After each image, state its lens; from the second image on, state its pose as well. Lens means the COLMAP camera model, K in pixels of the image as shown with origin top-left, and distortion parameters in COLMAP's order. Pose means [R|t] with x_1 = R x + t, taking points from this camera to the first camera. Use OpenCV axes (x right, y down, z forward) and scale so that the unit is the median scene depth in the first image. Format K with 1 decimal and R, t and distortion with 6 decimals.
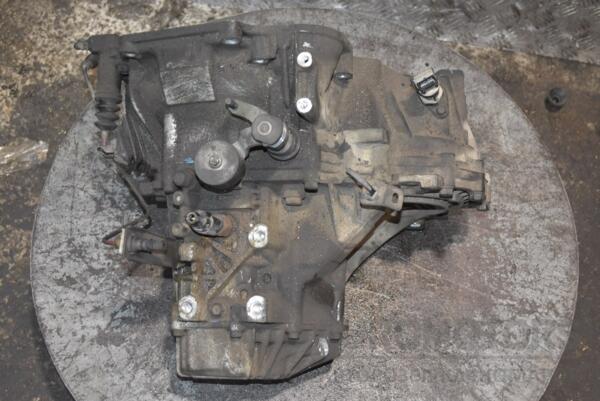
lens RADIAL K [[925.8, 0, 299.5], [0, 925.8, 200.8], [0, 0, 1]] dist [-0.012910, 0.000000]
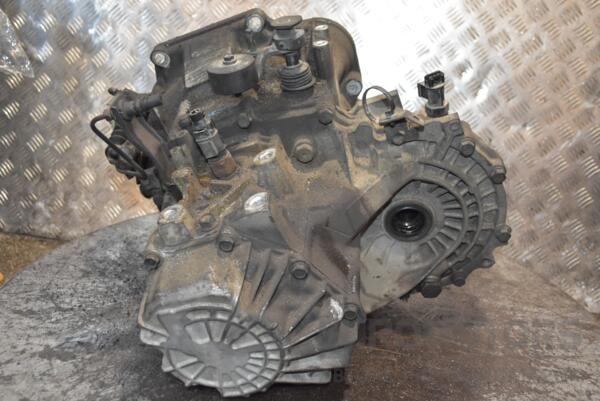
lens RADIAL K [[657.8, 0, 300.7], [0, 657.8, 201.6], [0, 0, 1]] dist [-0.046406, 0.000000]
pose [[0.998541, 0.053759, 0.005071, -0.009984], [-0.032288, 0.669727, -0.741905, 0.466721], [-0.043280, 0.740659, 0.670486, 0.532432]]
